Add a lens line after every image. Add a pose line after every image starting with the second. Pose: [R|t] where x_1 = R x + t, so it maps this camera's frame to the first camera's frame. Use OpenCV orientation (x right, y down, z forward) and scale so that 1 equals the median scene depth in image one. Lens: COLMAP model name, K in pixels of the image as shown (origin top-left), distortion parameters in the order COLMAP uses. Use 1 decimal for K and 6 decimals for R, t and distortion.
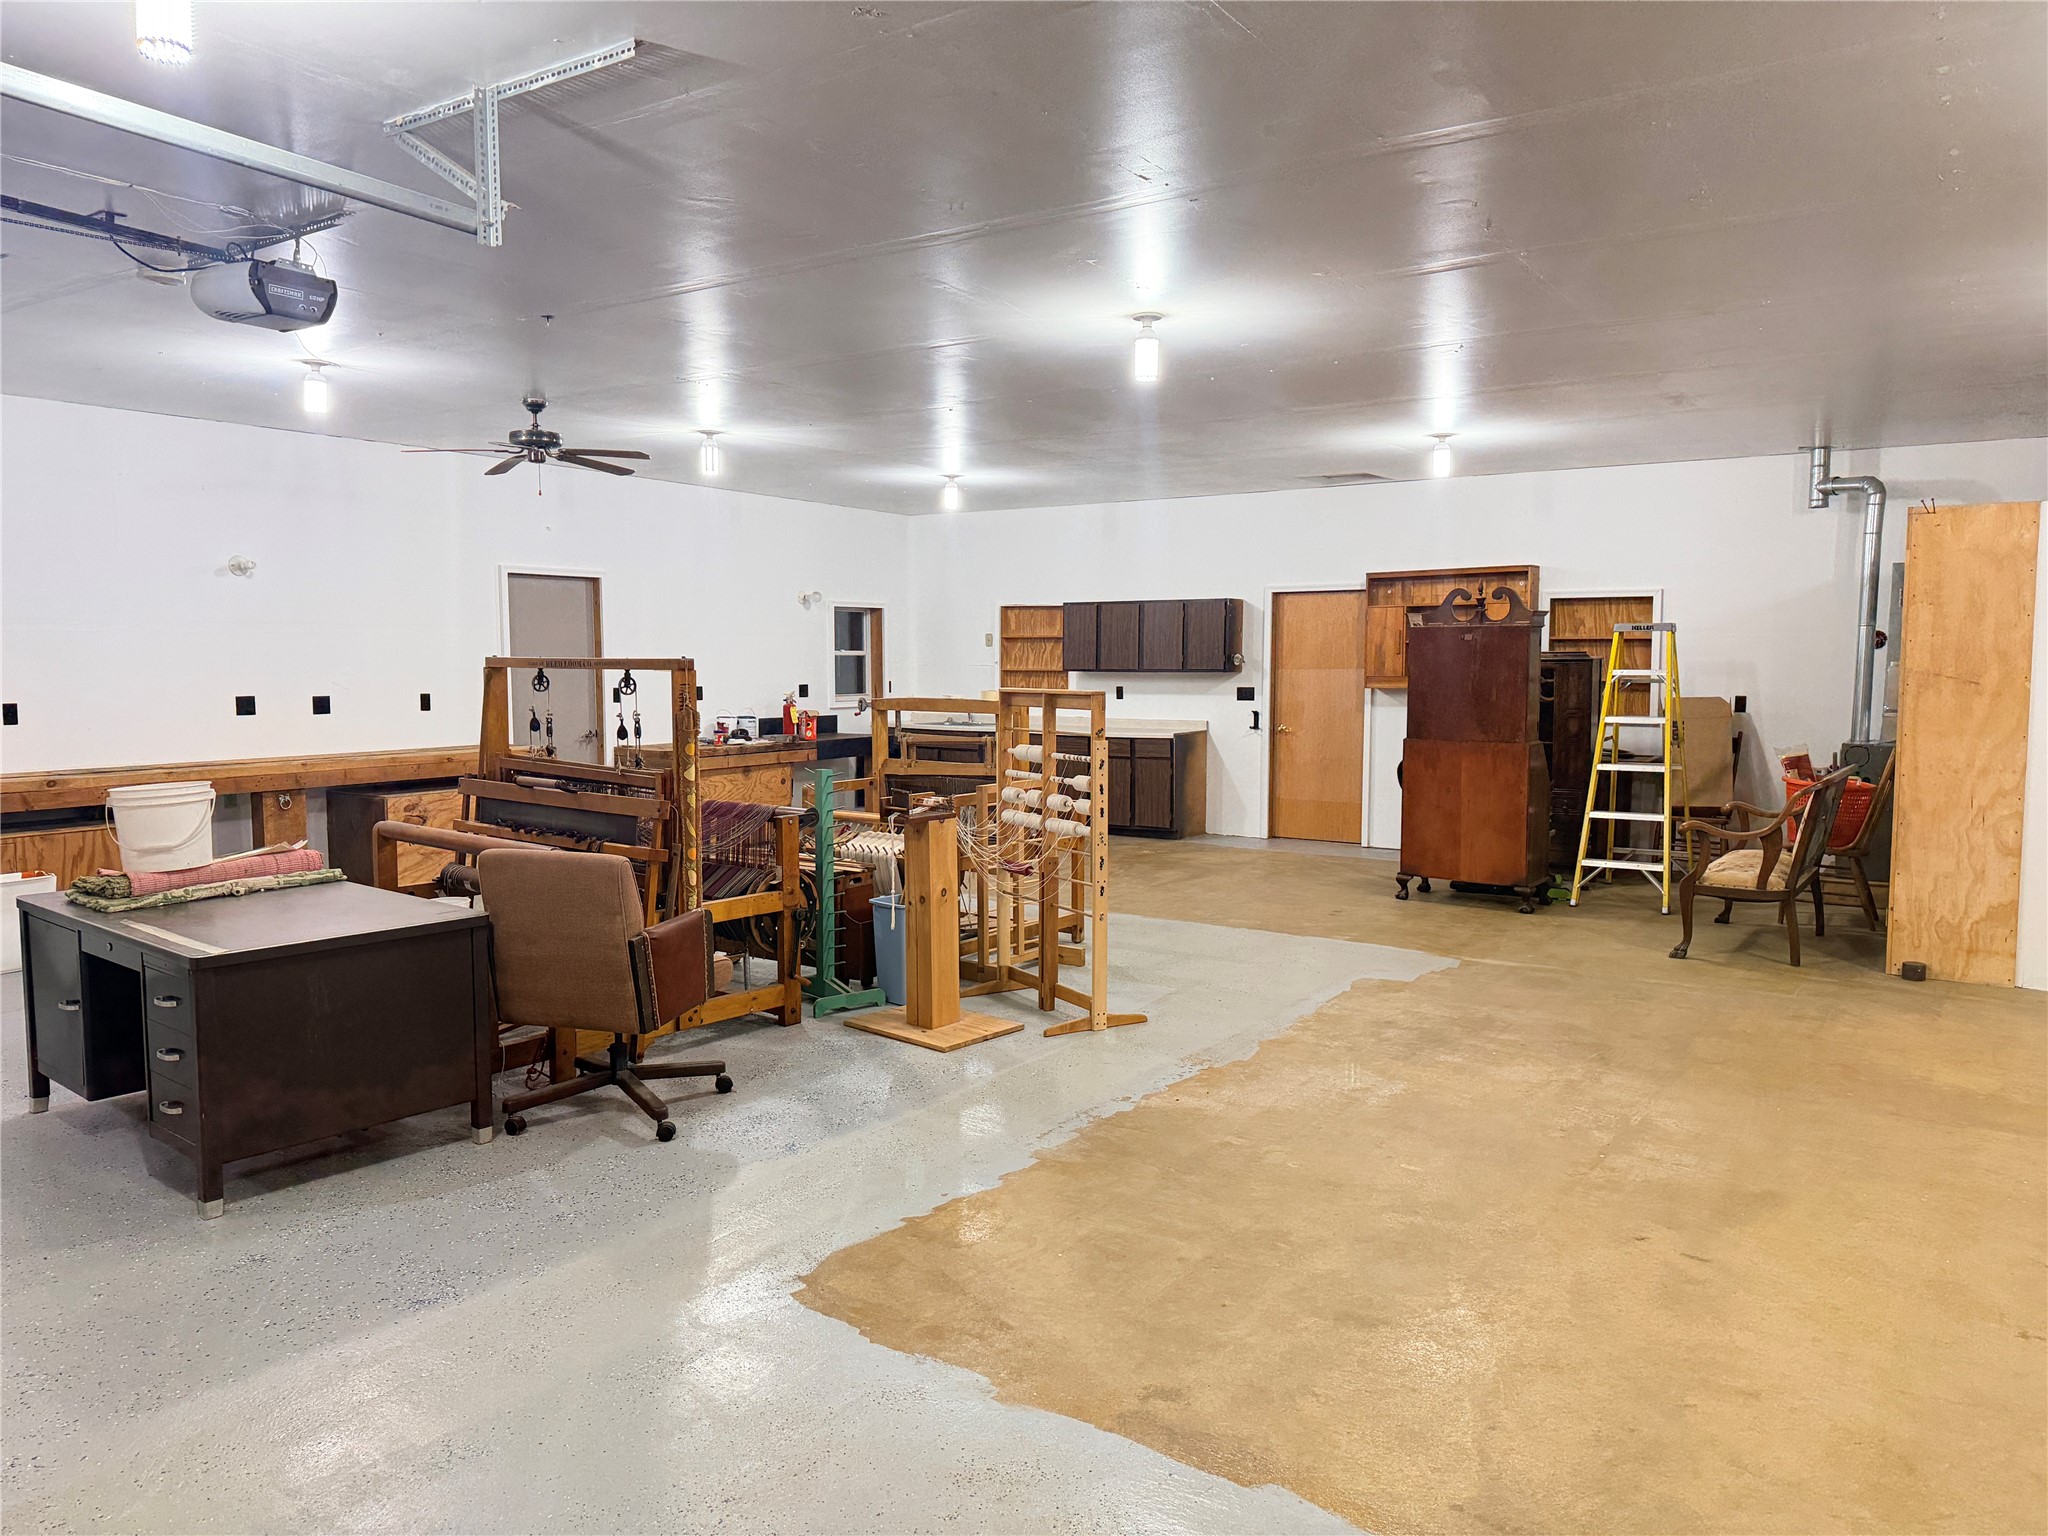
lens RADIAL K [[1439.1, 0, 1023.9], [0, 1439.1, 762.4], [0, 0, 1]] dist [0.031110, -0.040536]
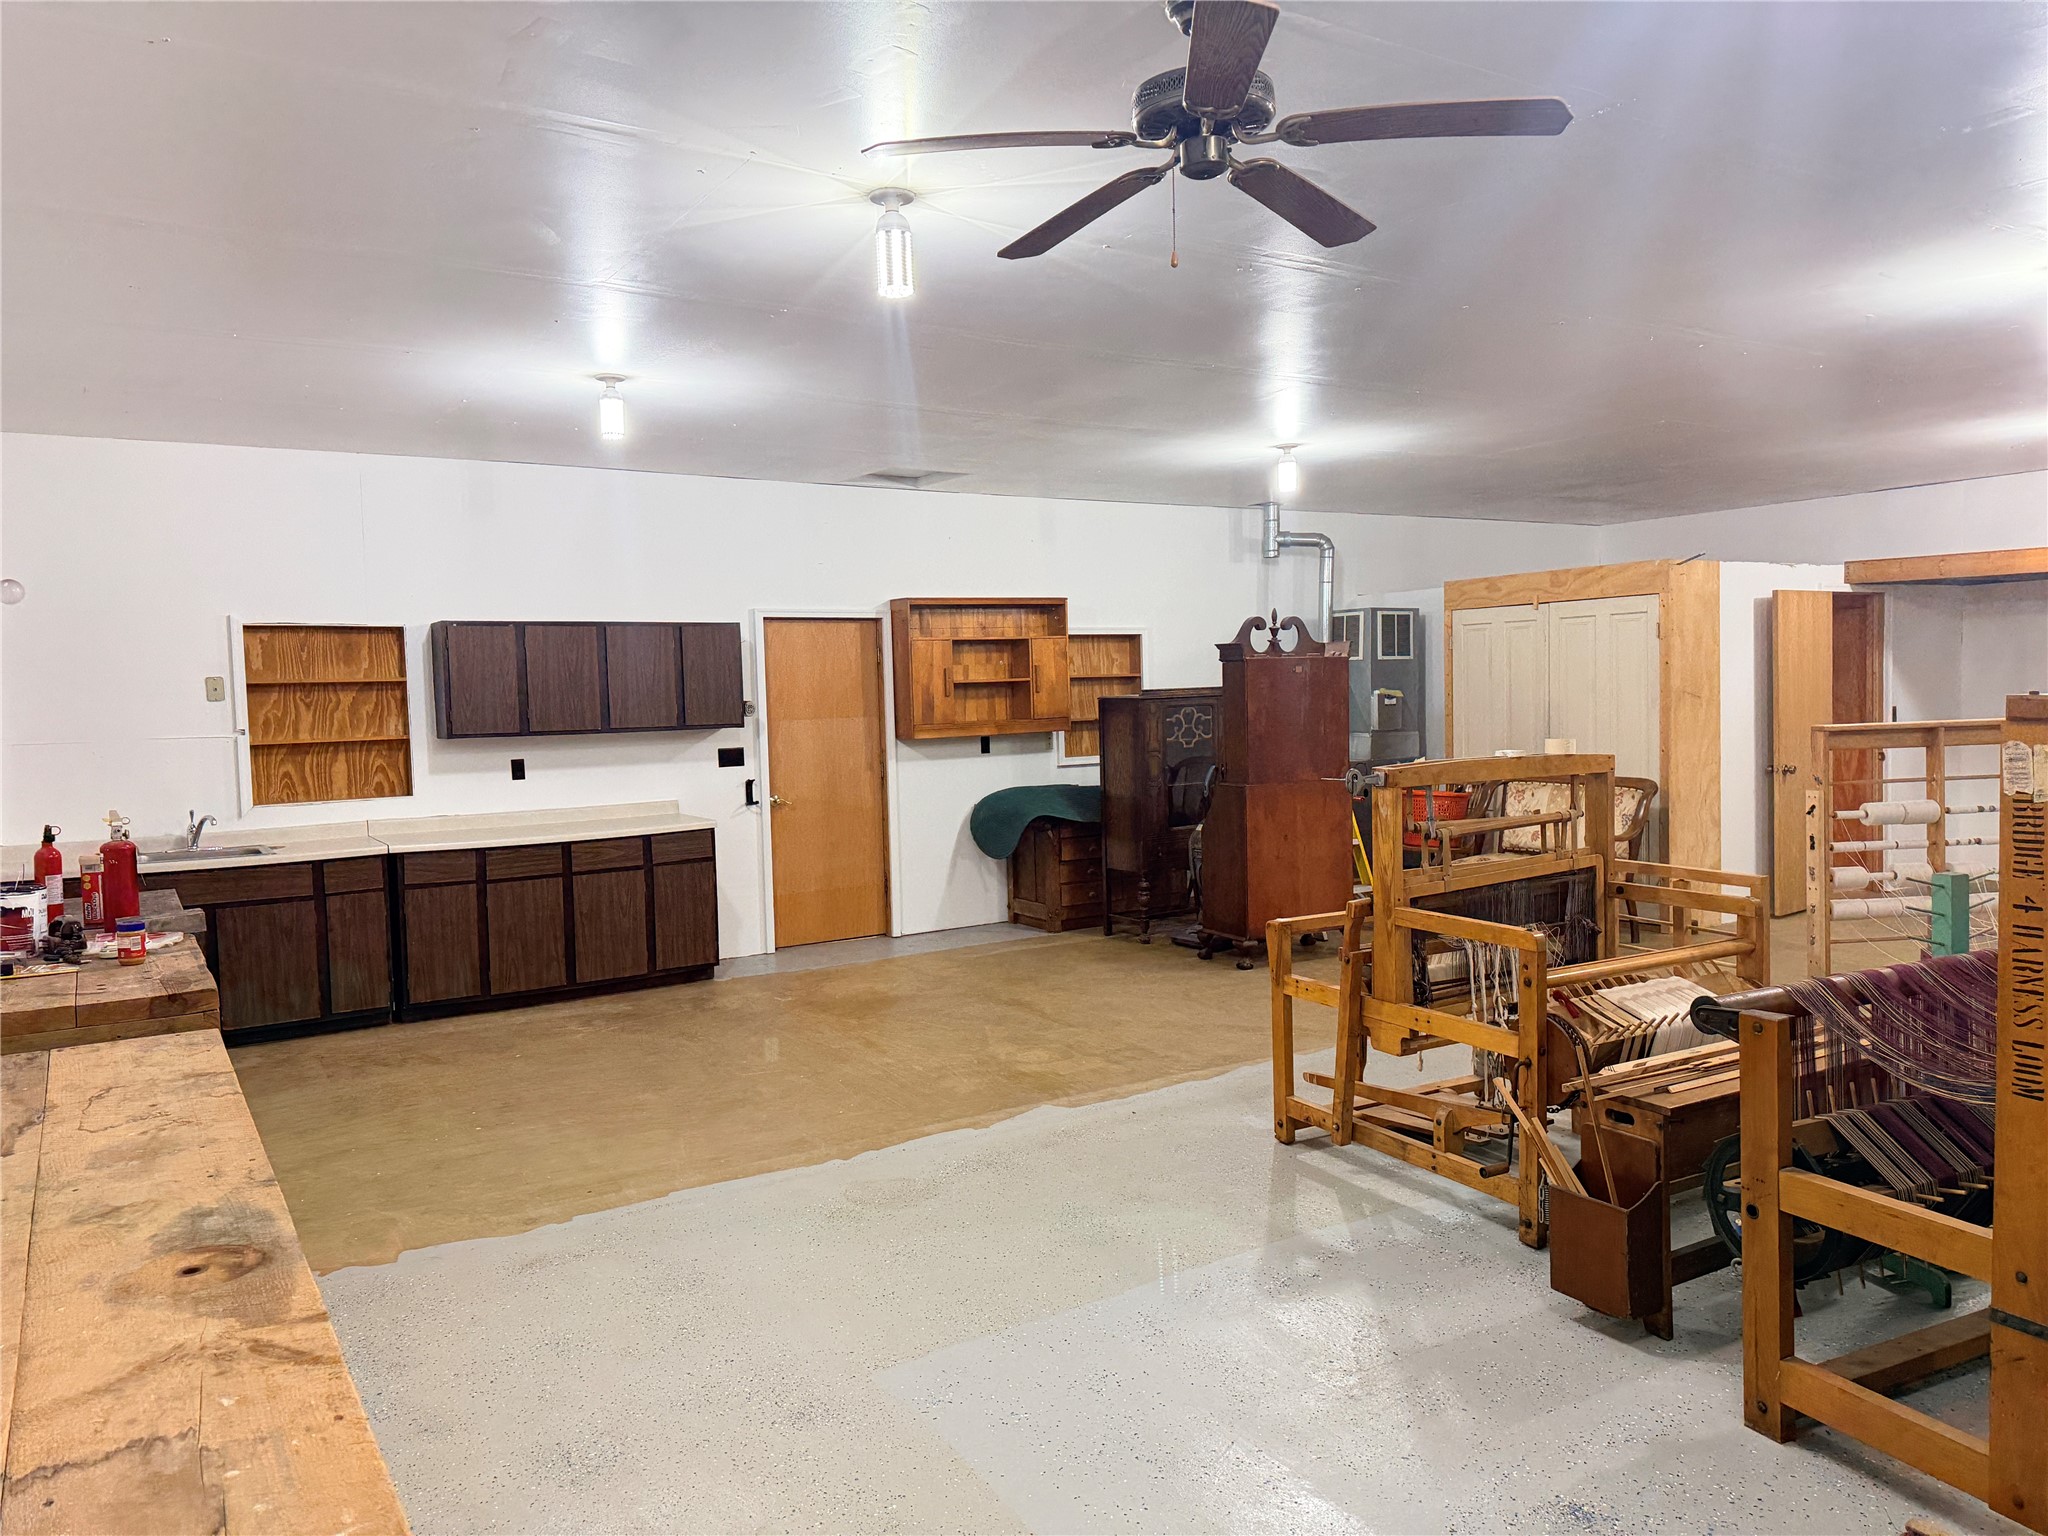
lens RADIAL K [[1439.1, 0, 1024.5], [0, 1439.1, 757.9], [0, 0, 1]] dist [0.031110, -0.040536]
pose [[0.393622, -0.050182, 0.917902, -0.453280], [0.096748, 0.995225, 0.012920, -0.043629], [-0.914167, 0.083720, 0.396597, 0.599644]]
